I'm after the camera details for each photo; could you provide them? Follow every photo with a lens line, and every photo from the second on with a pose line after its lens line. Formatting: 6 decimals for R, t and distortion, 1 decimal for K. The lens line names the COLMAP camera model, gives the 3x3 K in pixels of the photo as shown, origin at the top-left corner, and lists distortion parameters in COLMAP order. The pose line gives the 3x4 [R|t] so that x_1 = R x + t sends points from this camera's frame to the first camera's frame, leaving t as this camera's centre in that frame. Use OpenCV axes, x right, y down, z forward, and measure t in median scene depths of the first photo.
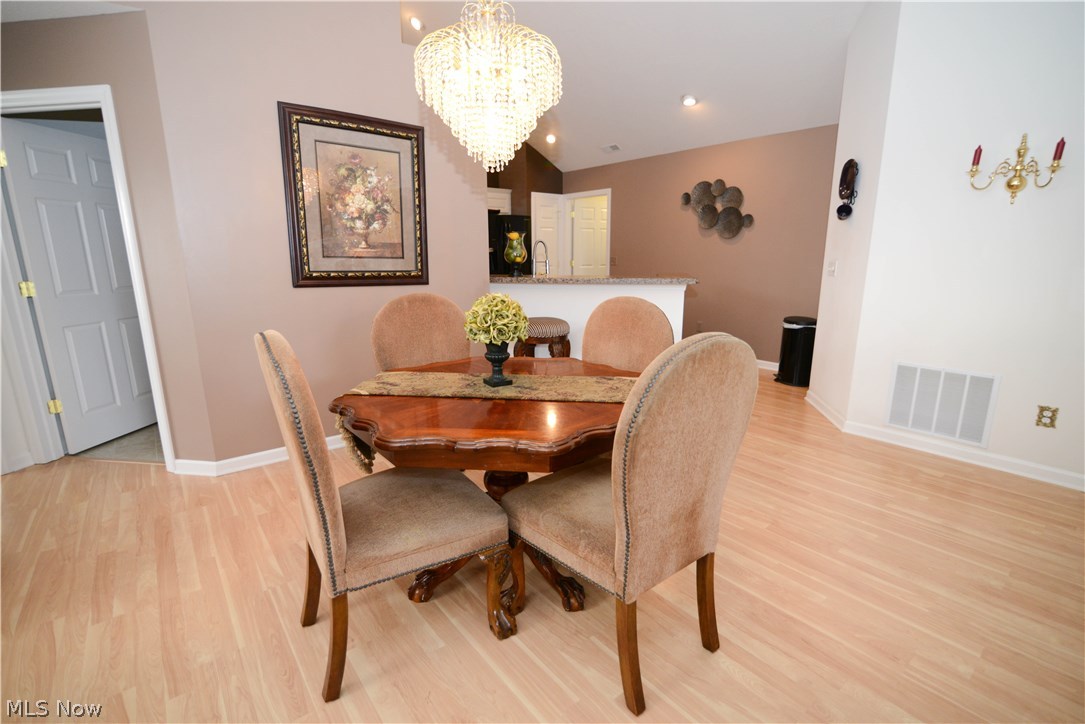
lens RADIAL K [[497.4, 0, 541.0], [0, 497.4, 364.9], [0, 0, 1]] dist [-0.014296, 0.000174]
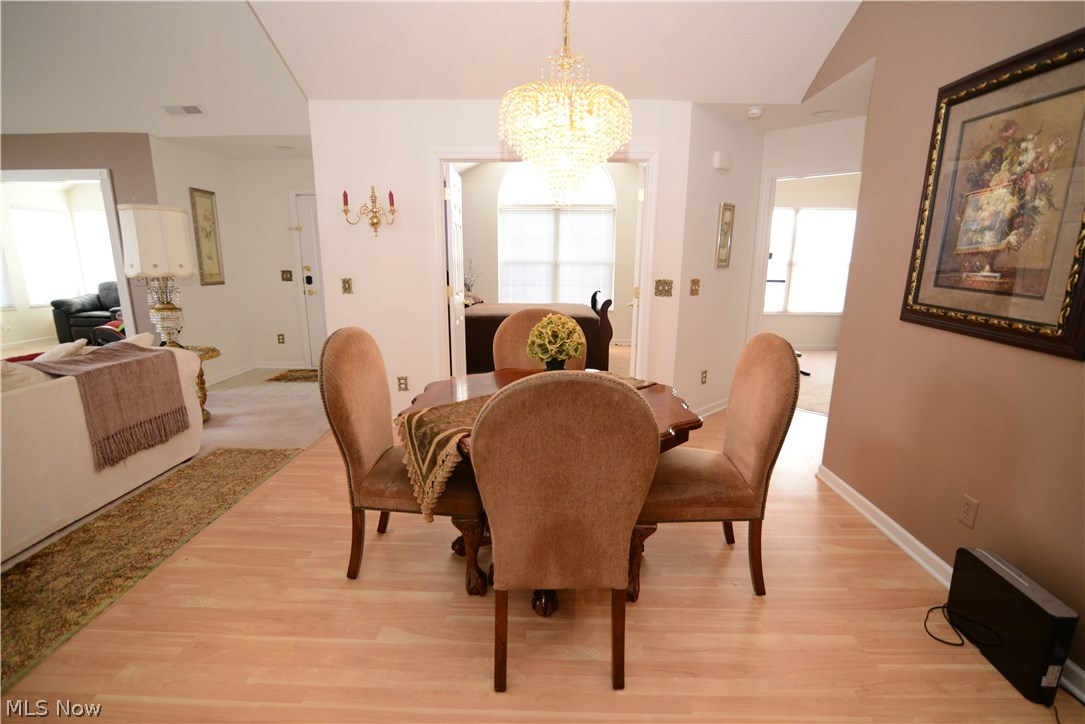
lens RADIAL K [[497.4, 0, 541.0], [0, 497.4, 364.9], [0, 0, 1]] dist [-0.014296, 0.000174]
pose [[-0.648564, 0.160944, -0.743950, 0.477332], [-0.177209, 0.918605, 0.353216, -0.258837], [0.740244, 0.360918, -0.567254, 1.005705]]
